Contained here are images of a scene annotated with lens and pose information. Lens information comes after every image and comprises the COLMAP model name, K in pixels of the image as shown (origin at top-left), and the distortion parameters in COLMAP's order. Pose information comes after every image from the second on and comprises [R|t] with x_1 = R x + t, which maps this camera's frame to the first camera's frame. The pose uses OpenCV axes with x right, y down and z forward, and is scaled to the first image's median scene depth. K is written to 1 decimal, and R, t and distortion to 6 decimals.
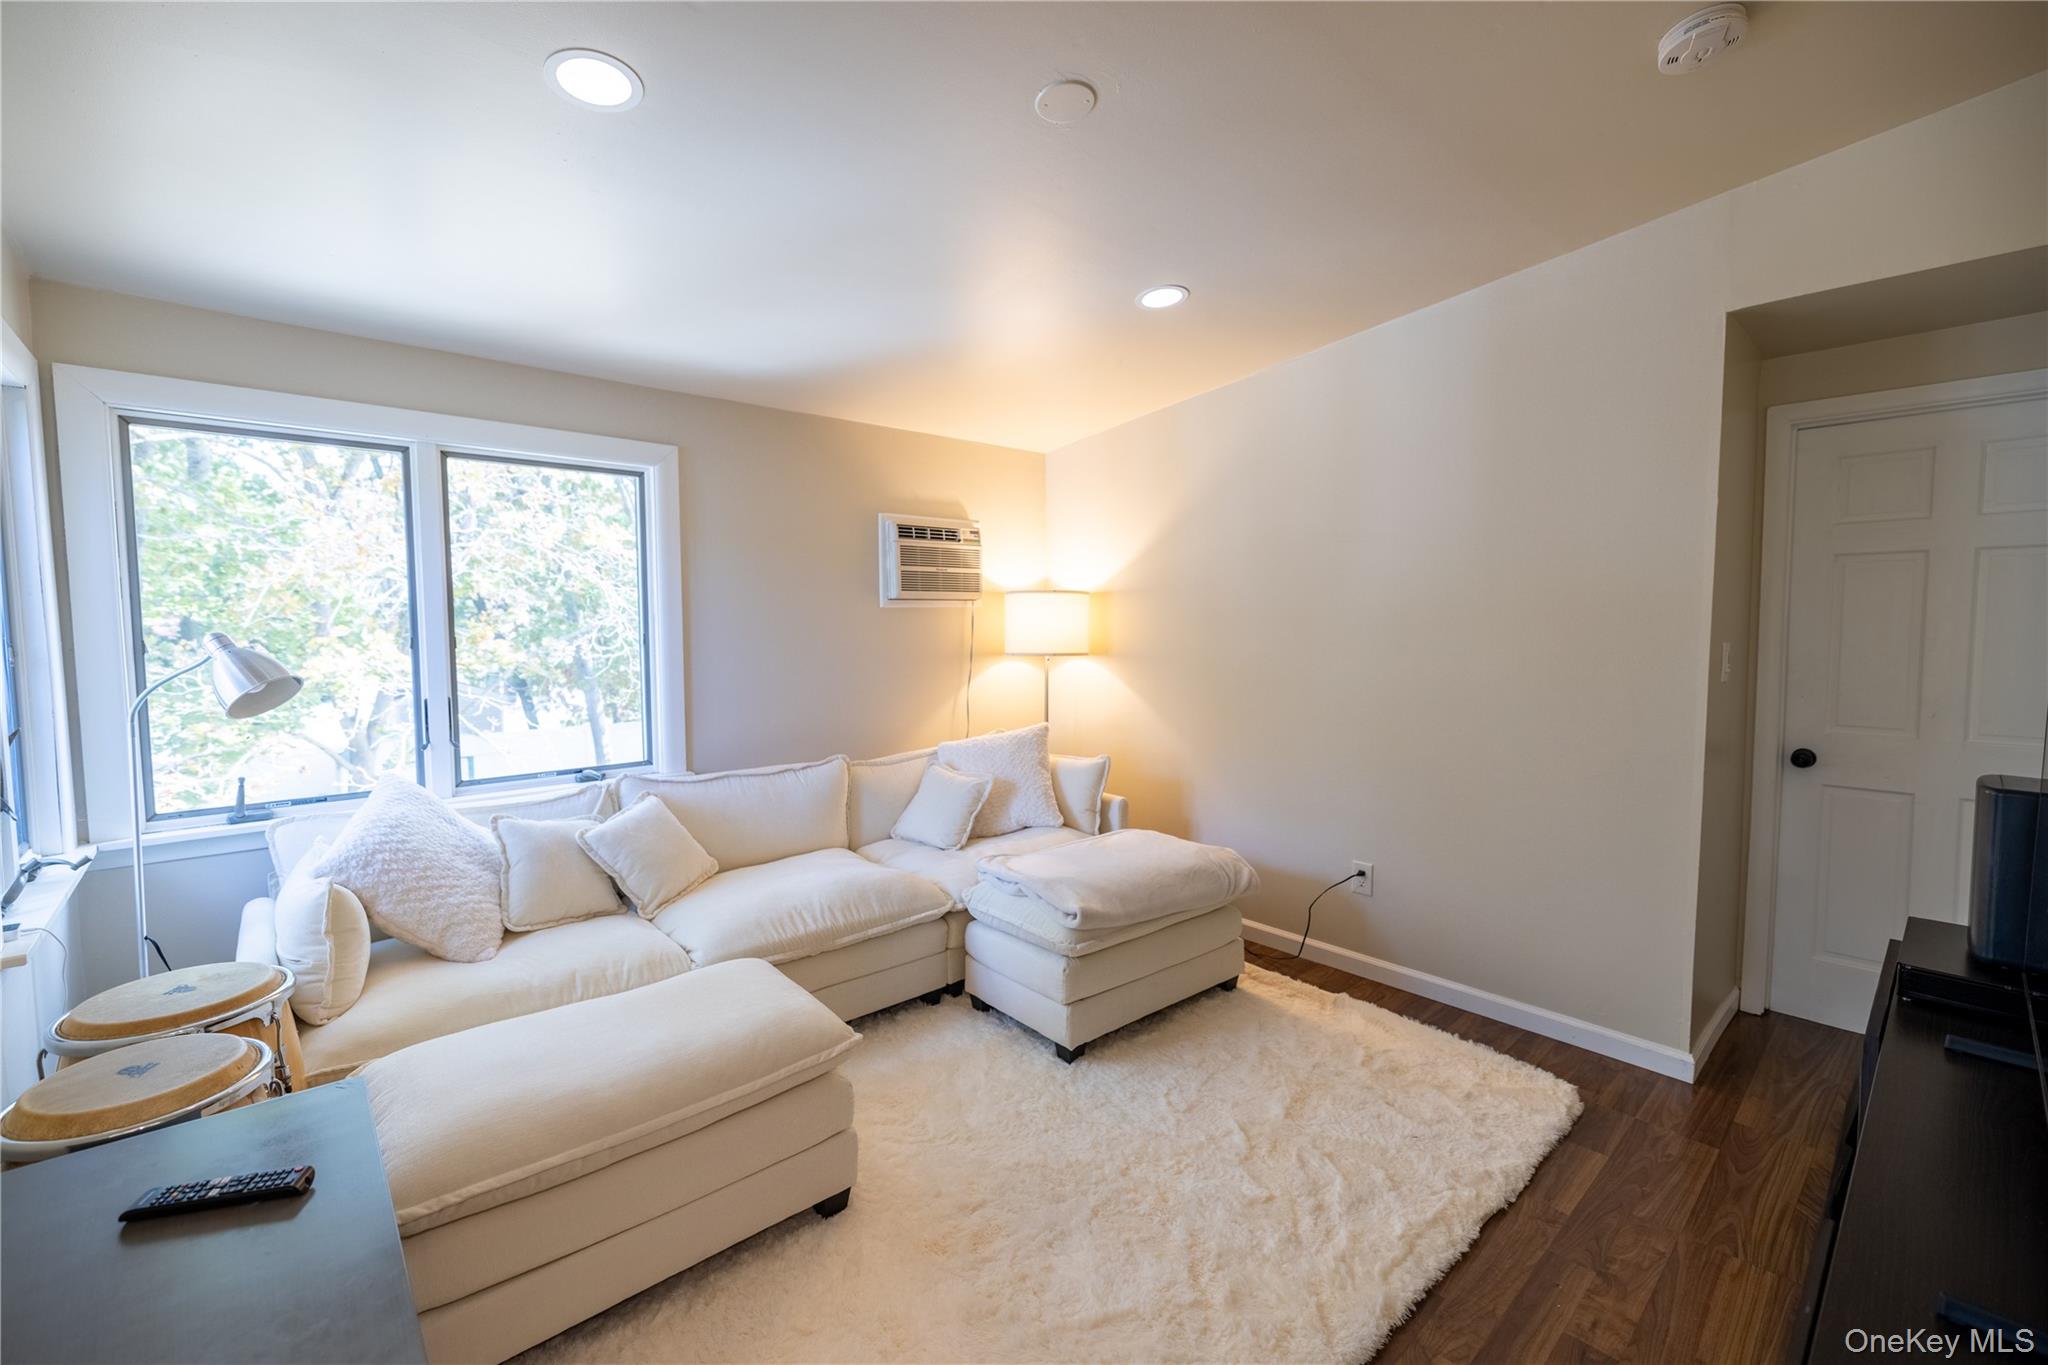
lens RADIAL K [[863.3, 0, 1028.0], [0, 863.3, 677.0], [0, 0, 1]] dist [0.000453, 0.000083]
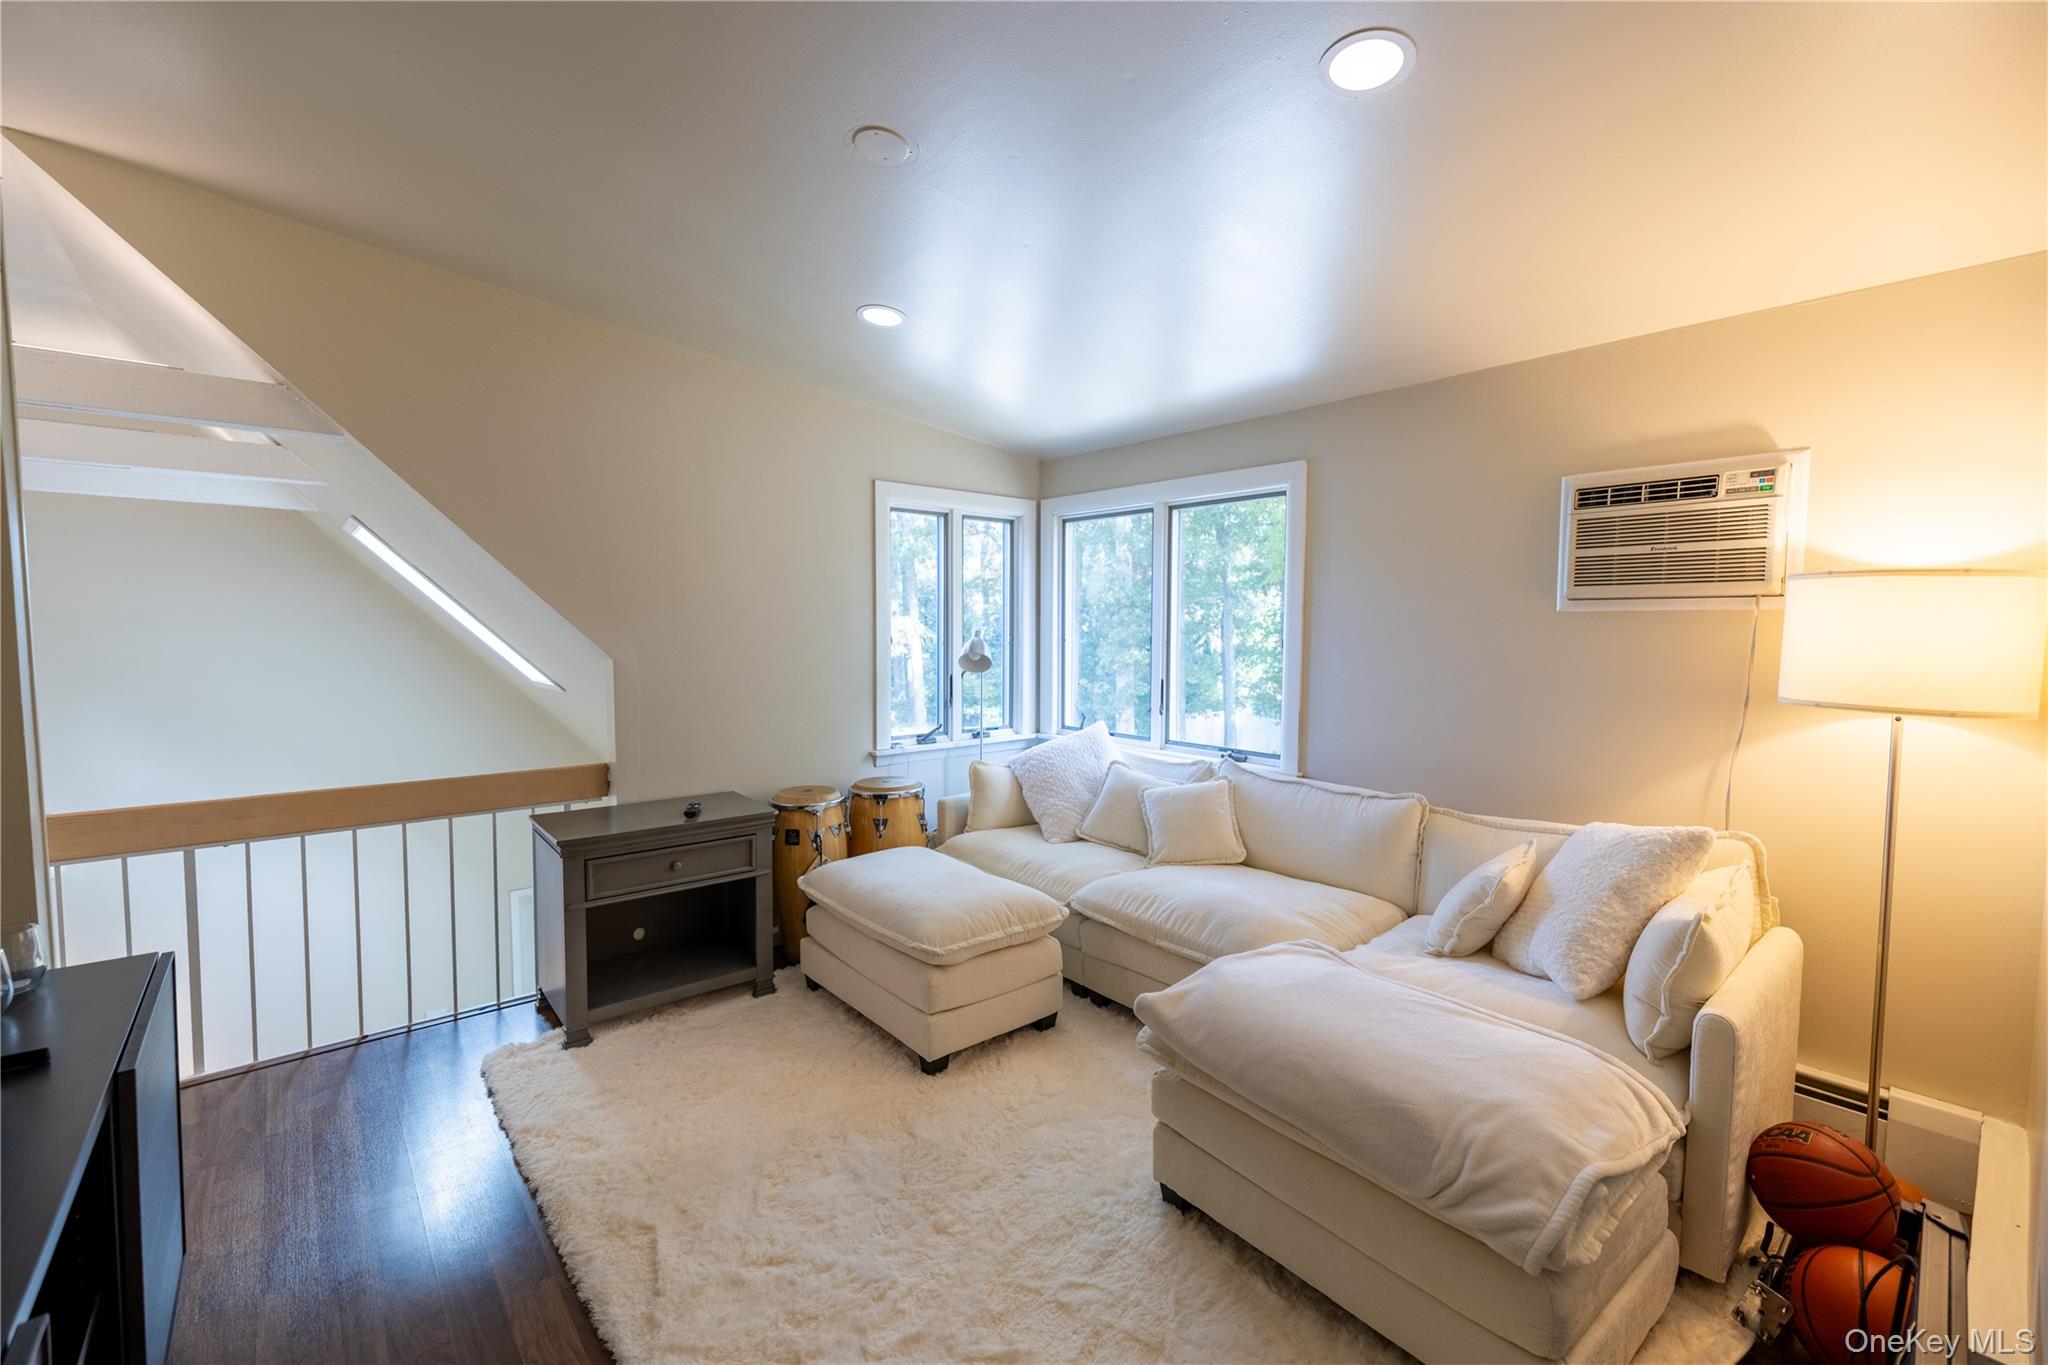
lens RADIAL K [[863.3, 0, 1029.0], [0, 863.3, 675.7], [0, 0, 1]] dist [0.000453, 0.000083]
pose [[-0.033382, 0.060496, -0.997610, 0.548091], [-0.076744, 0.995064, 0.062910, -0.040053], [0.996492, 0.078660, -0.028574, 0.598552]]
